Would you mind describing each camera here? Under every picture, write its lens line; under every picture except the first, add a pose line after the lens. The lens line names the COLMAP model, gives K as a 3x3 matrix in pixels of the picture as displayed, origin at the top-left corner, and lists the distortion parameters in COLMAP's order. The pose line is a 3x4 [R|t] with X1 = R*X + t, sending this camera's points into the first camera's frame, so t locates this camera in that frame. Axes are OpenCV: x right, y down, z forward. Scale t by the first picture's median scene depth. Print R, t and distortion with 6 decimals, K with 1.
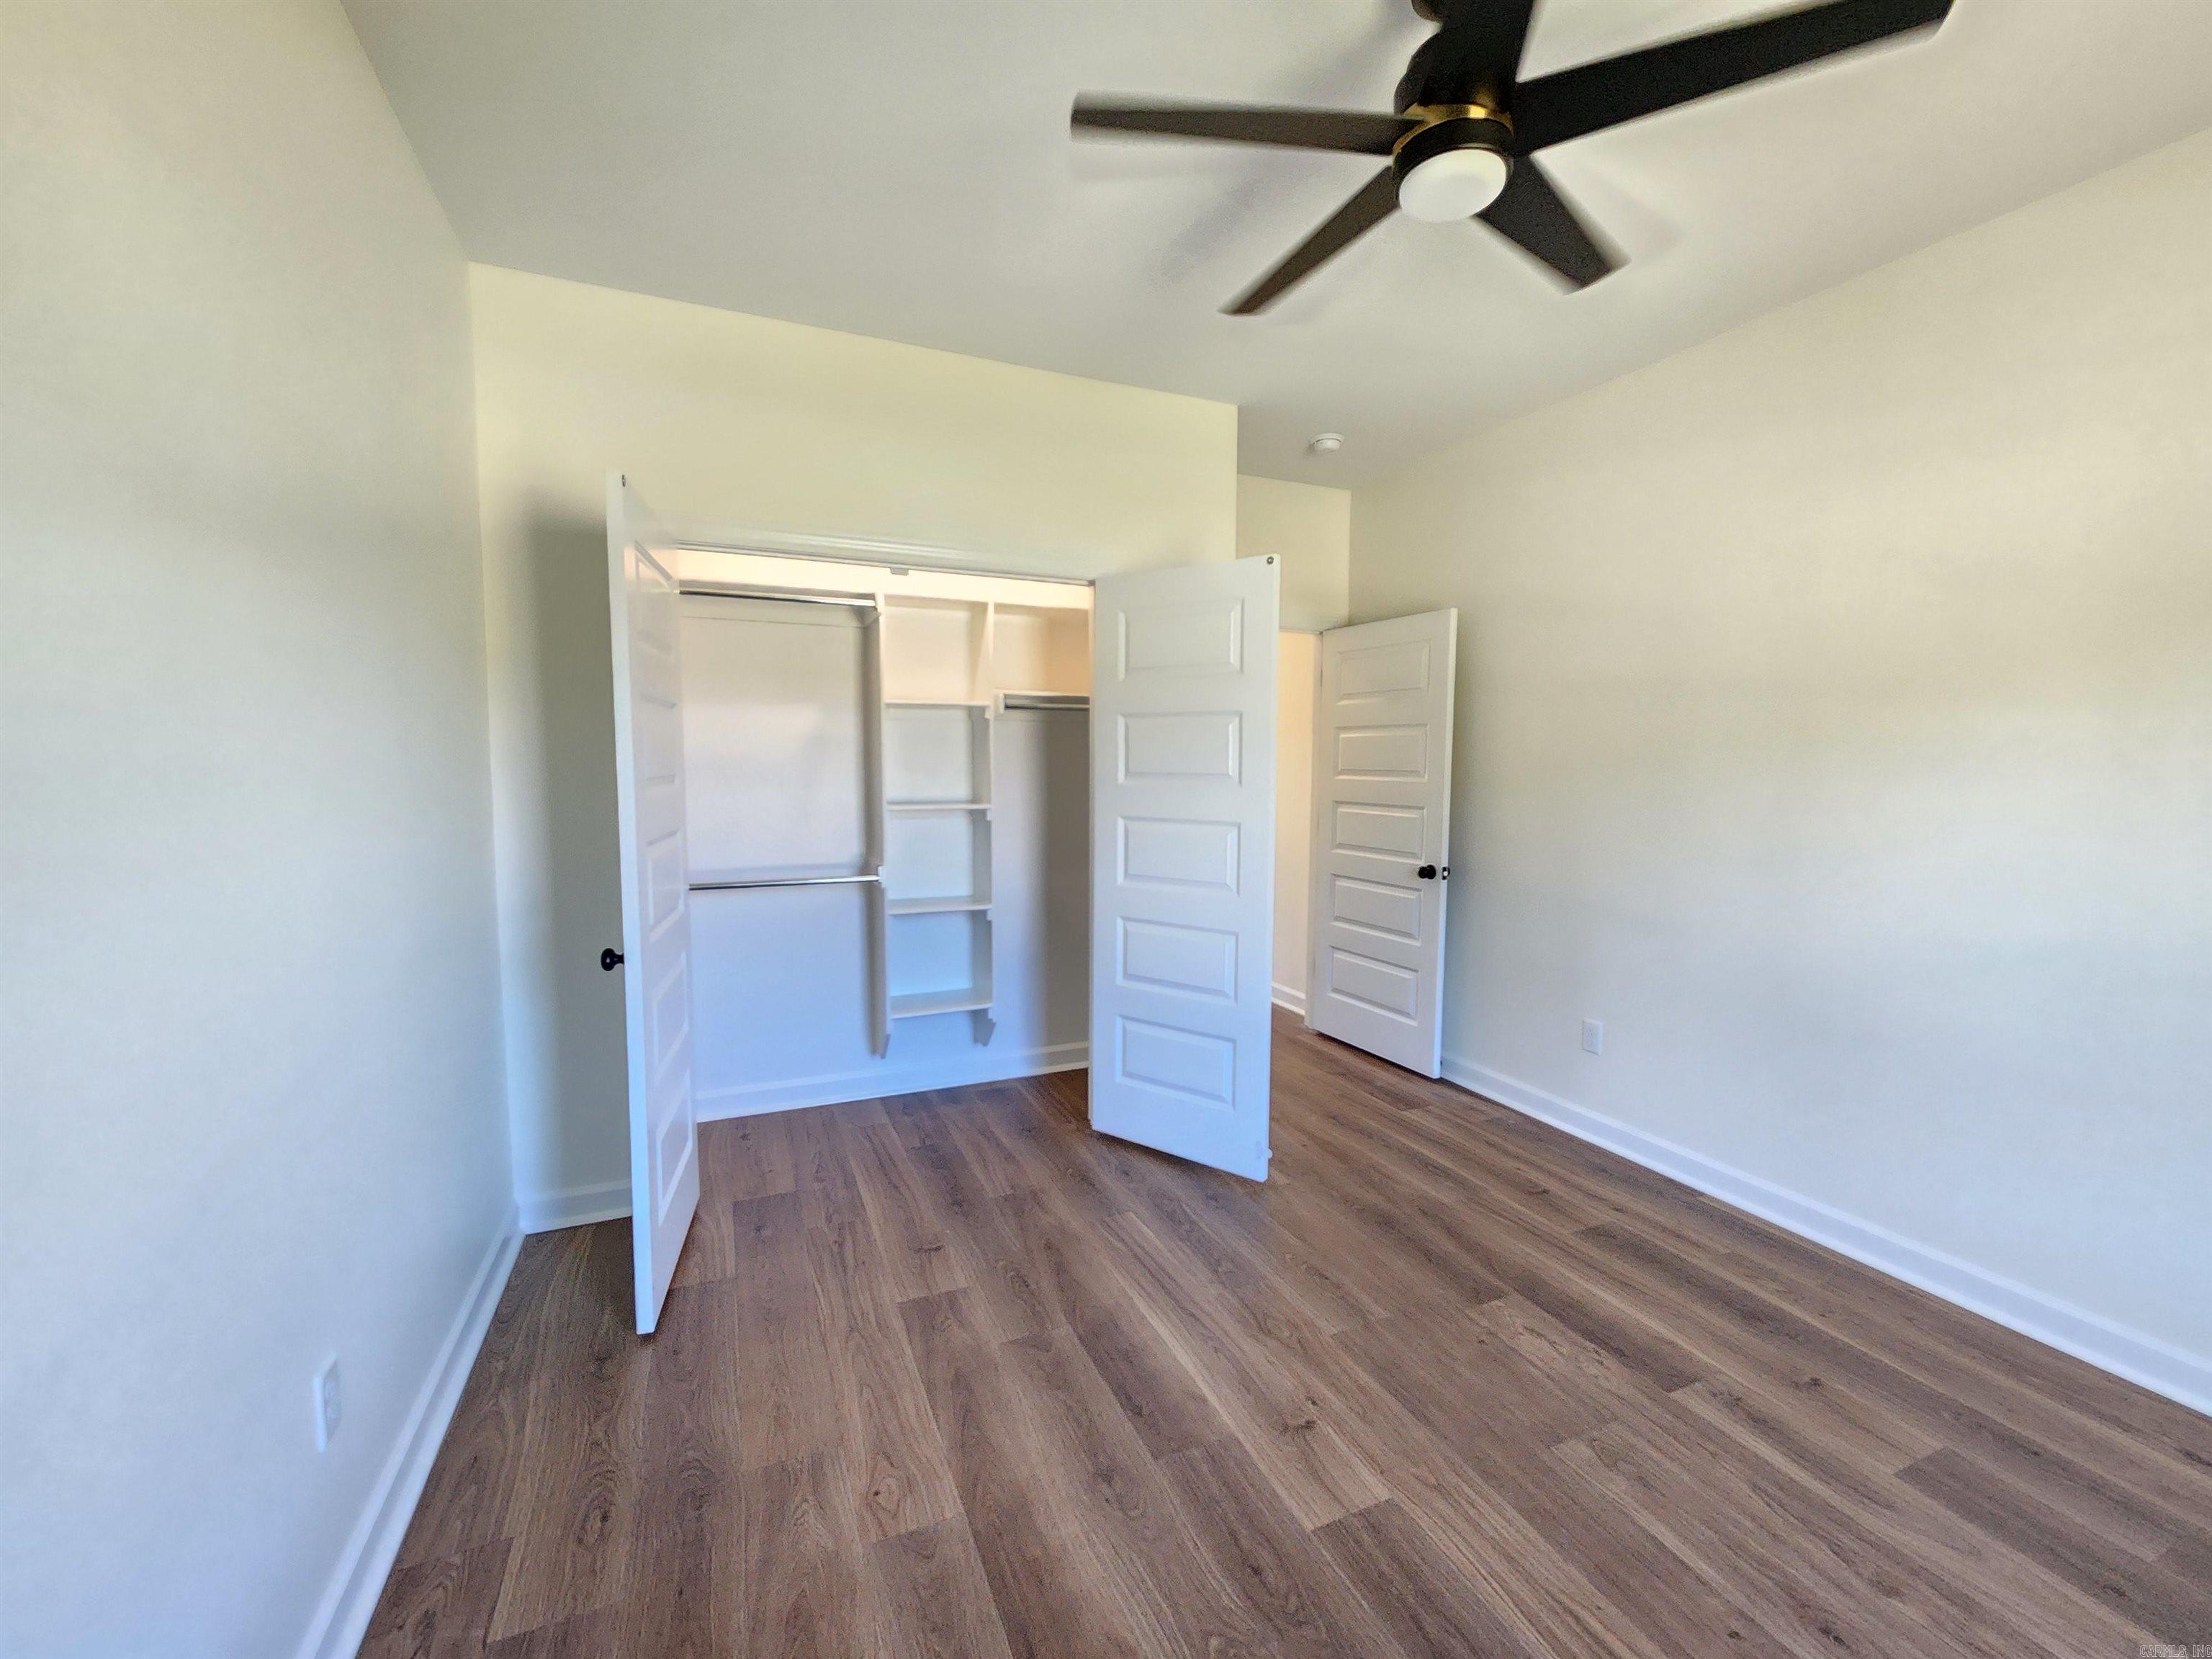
lens RADIAL K [[895.4, 0, 1106.0], [0, 895.4, 829.5], [0, 0, 1]] dist [0.000901, 0.000238]
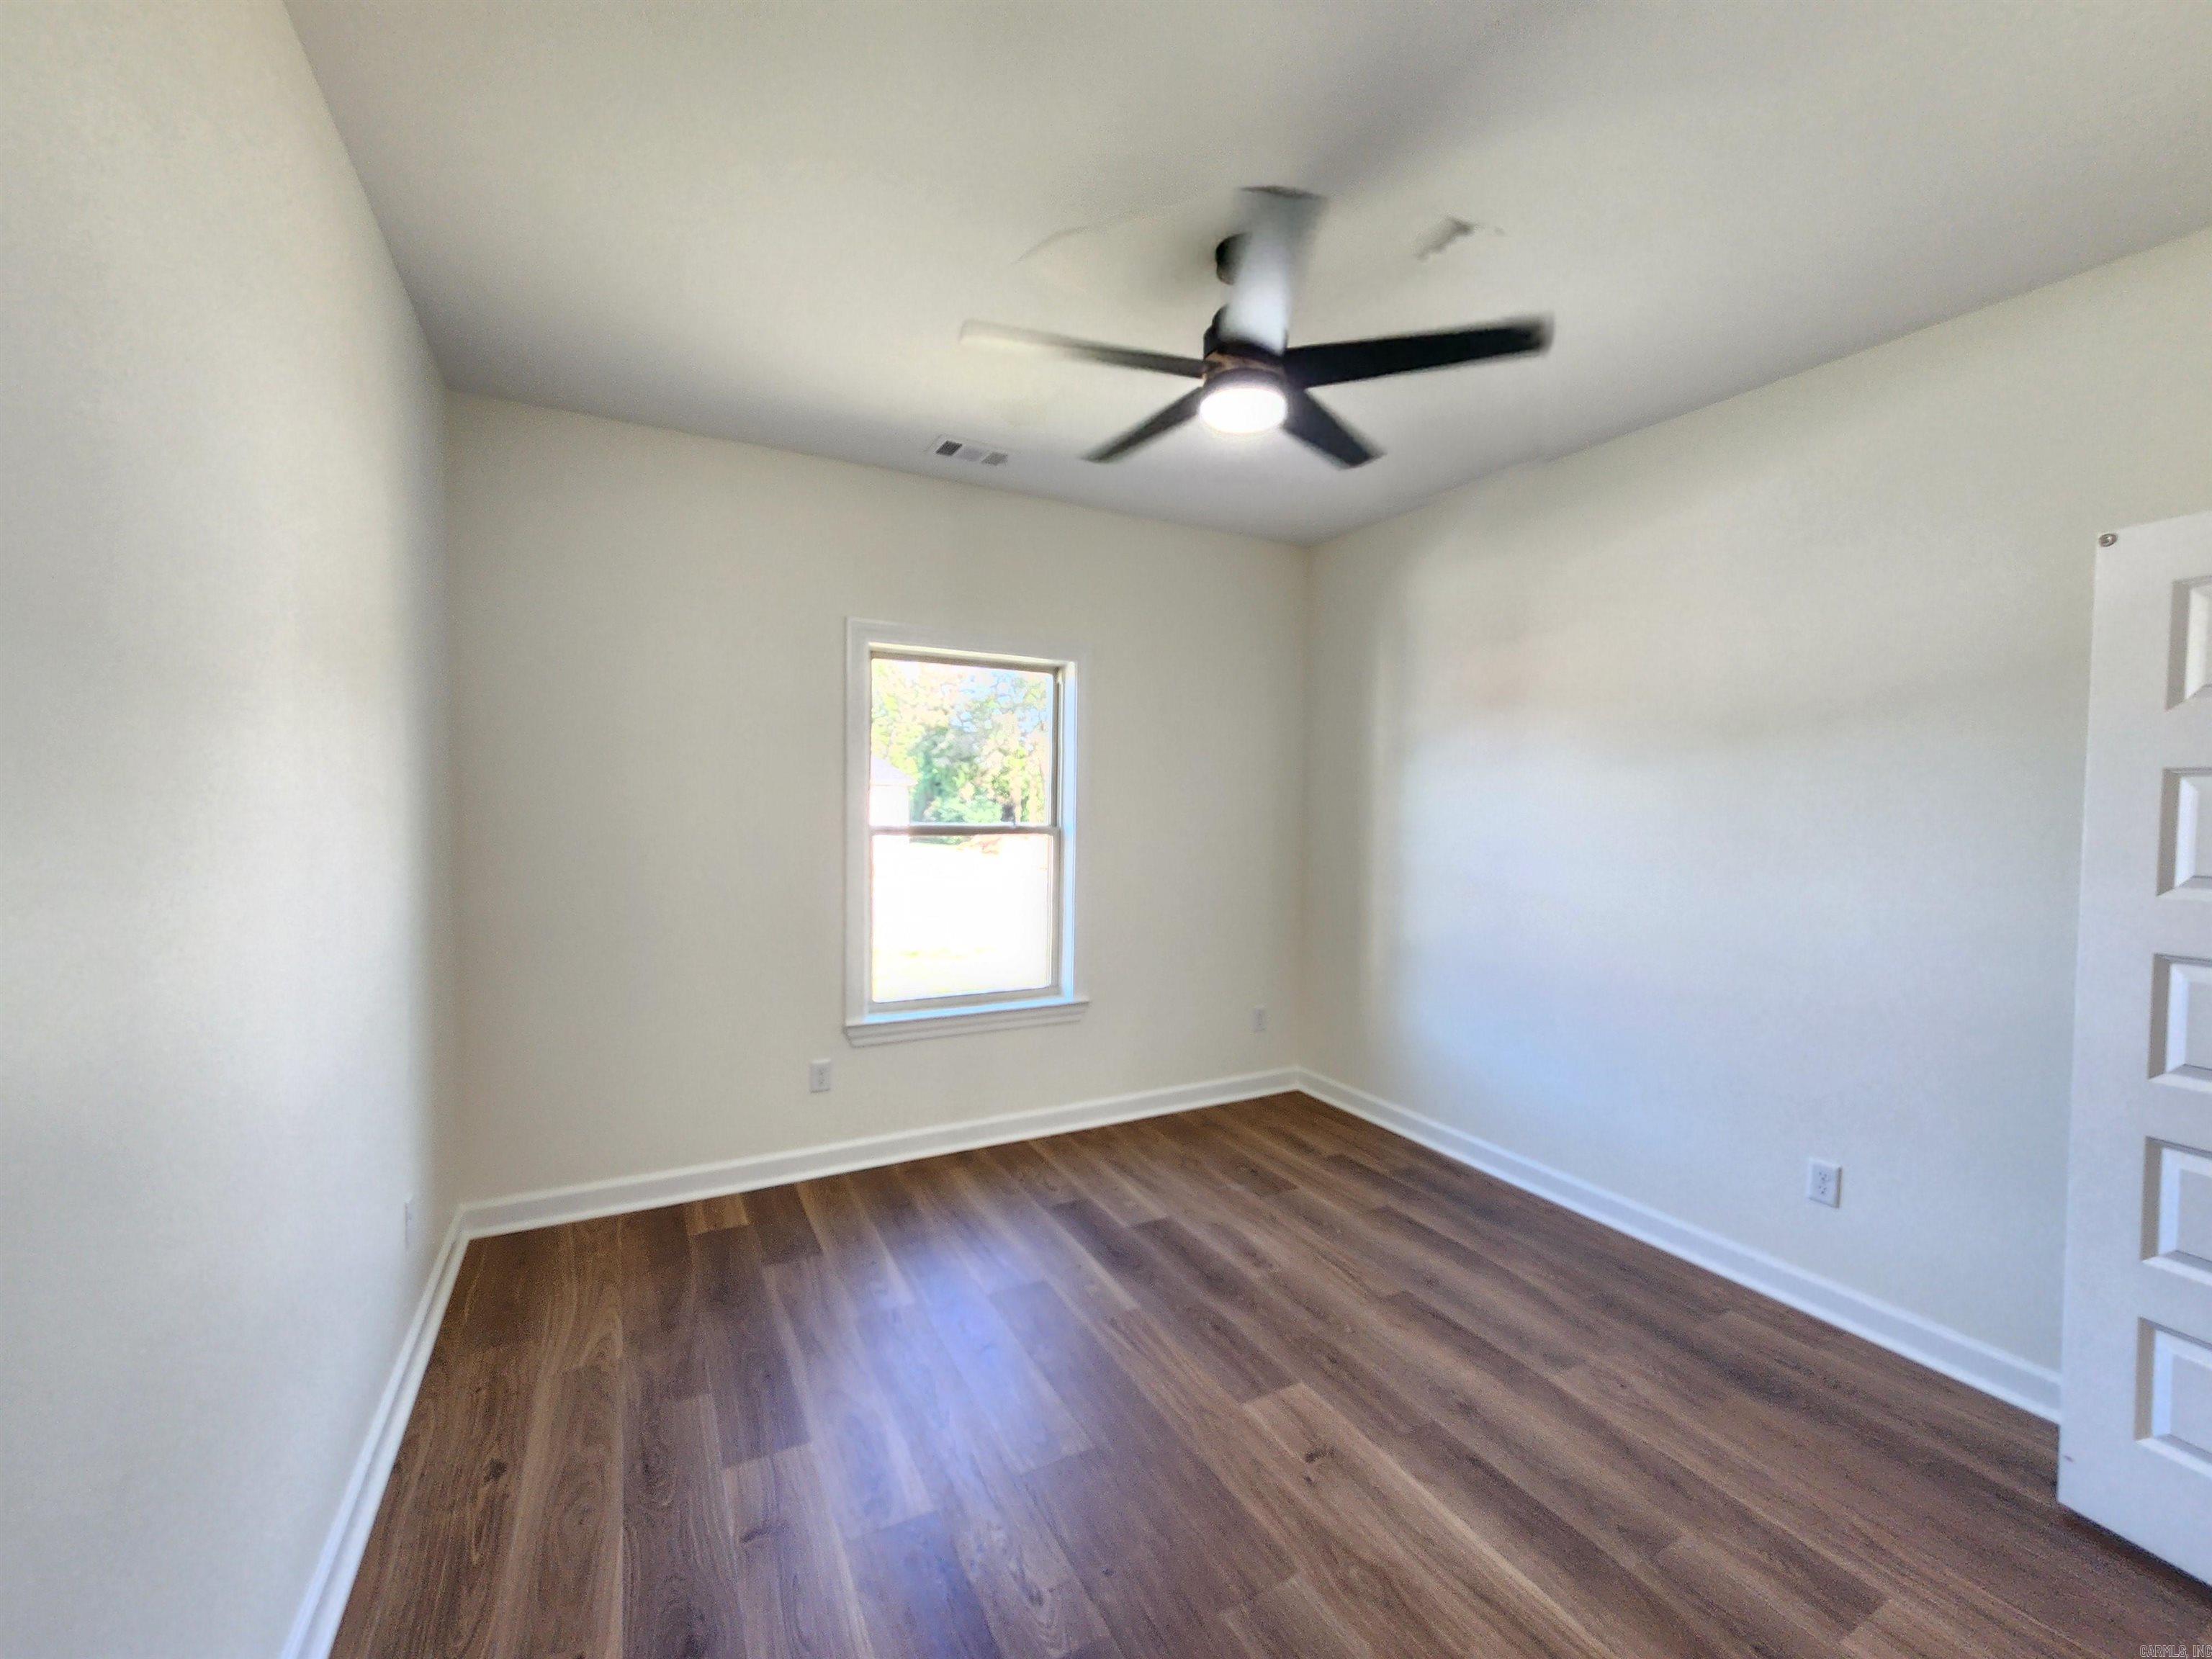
lens RADIAL K [[895.4, 0, 1106.0], [0, 895.4, 829.5], [0, 0, 1]] dist [0.000901, 0.000238]
pose [[-0.996423, -0.013210, -0.083465, 0.565428], [-0.022174, 0.993969, 0.107397, -0.182768], [0.081543, 0.108864, -0.990707, 1.947305]]
